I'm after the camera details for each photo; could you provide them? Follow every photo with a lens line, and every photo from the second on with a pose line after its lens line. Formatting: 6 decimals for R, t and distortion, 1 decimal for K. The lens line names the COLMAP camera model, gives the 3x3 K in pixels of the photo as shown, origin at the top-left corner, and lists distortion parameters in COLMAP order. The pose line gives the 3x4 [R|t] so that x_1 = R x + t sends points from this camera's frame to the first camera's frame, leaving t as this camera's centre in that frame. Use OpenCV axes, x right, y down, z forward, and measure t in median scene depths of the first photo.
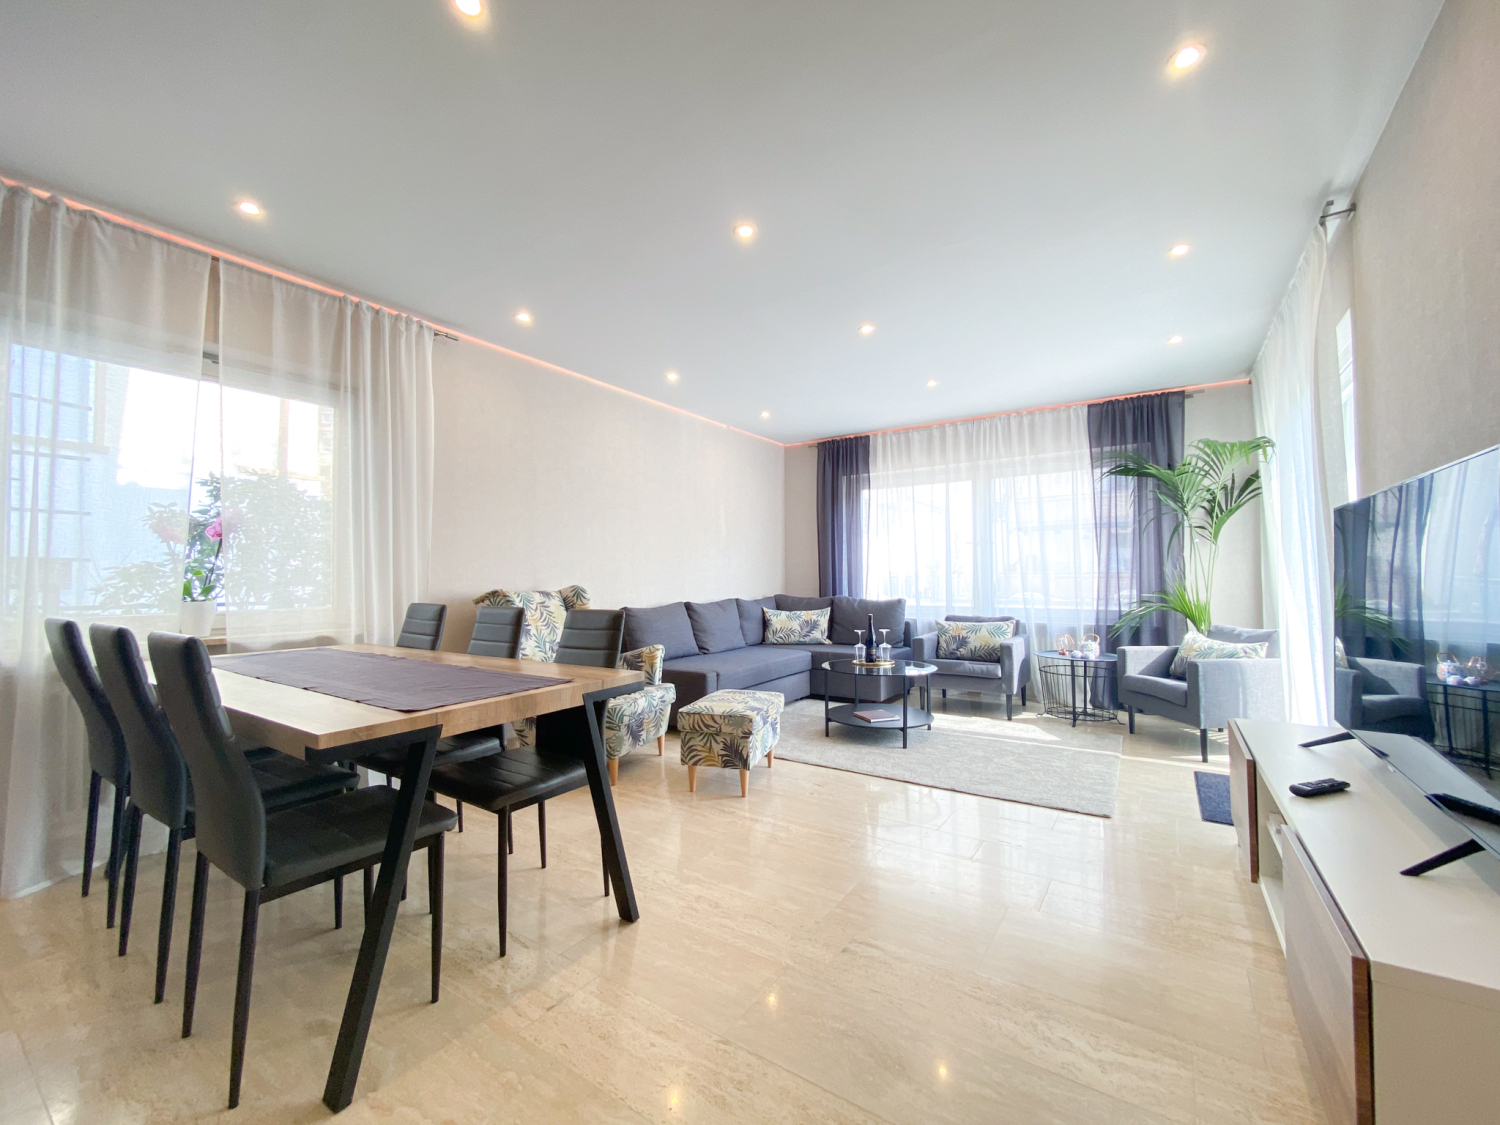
lens RADIAL K [[631.3, 0, 752.3], [0, 631.3, 560.4], [0, 0, 1]] dist [-0.001861, -0.000783]
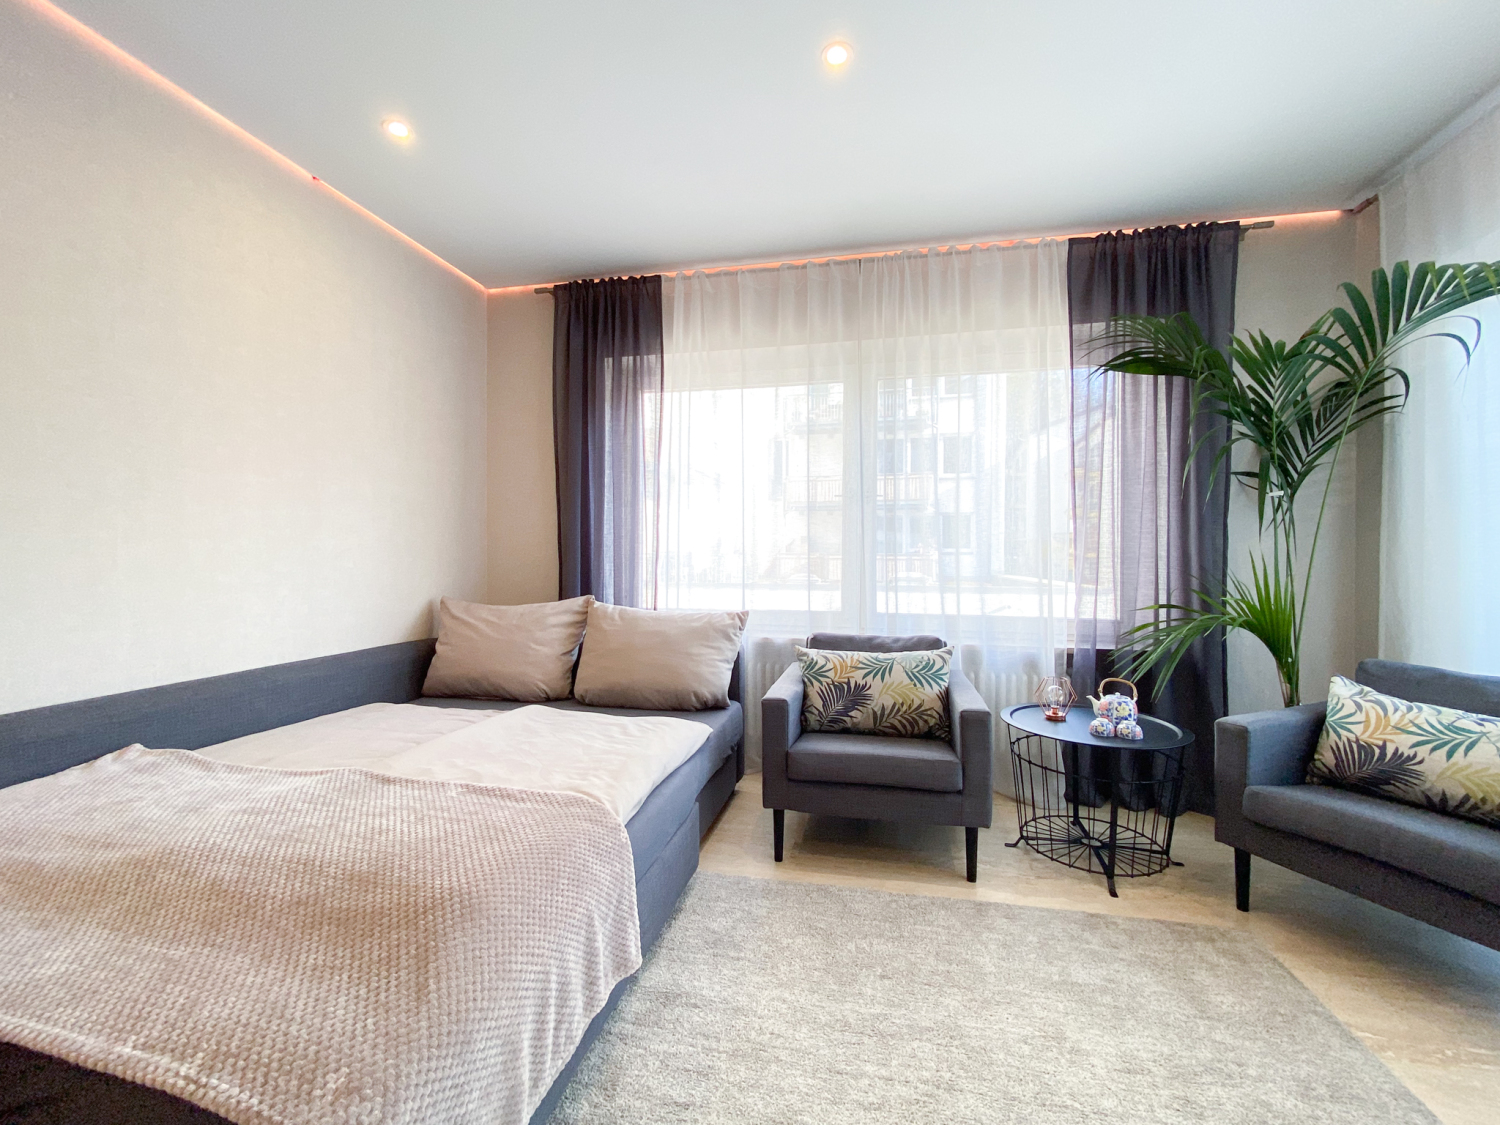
lens RADIAL K [[631.3, 0, 752.3], [0, 631.3, 560.4], [0, 0, 1]] dist [-0.001861, -0.000783]
pose [[0.937722, 0.006986, 0.347316, 0.094646], [-0.018789, 0.999354, 0.030628, 0.014725], [-0.346878, -0.035246, 0.937248, 0.578616]]
